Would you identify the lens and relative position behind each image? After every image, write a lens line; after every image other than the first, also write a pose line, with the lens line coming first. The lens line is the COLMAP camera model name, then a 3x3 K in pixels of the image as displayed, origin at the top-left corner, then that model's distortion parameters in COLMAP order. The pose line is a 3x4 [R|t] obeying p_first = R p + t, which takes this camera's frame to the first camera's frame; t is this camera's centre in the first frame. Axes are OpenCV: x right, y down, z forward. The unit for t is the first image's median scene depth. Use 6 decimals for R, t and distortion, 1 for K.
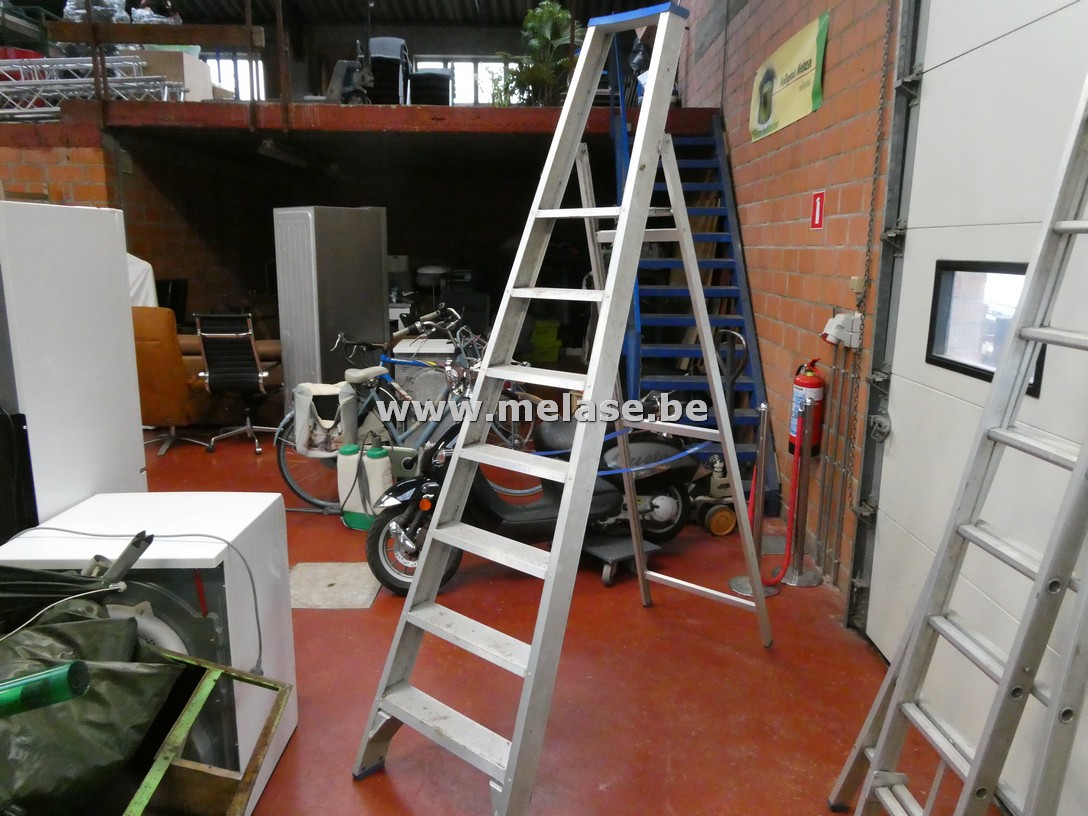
lens RADIAL K [[783.5, 0, 544.0], [0, 783.5, 408.0], [0, 0, 1]] dist [0.003957, 0.010666]
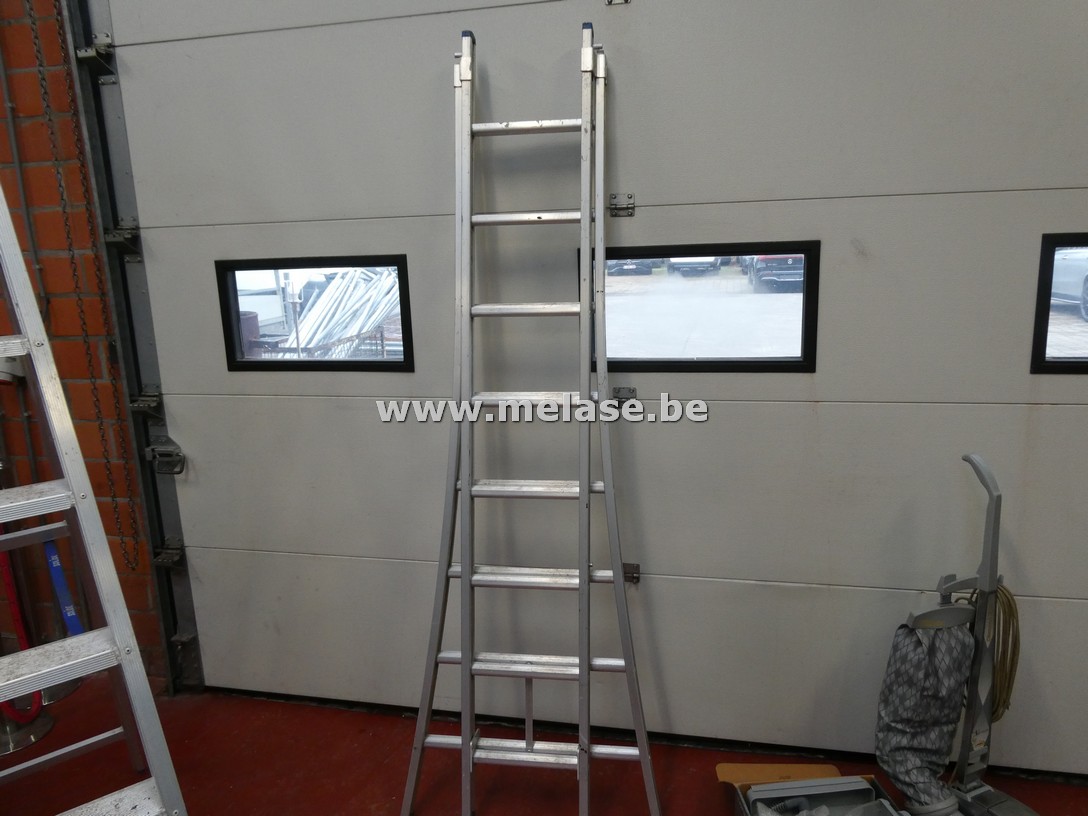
lens RADIAL K [[783.5, 0, 544.0], [0, 783.5, 408.0], [0, 0, 1]] dist [0.003957, 0.010666]
pose [[0.143062, -0.228333, 0.963015, -0.343331], [0.239932, 0.951999, 0.190078, -0.094829], [-0.960191, 0.203865, 0.190979, 0.432330]]
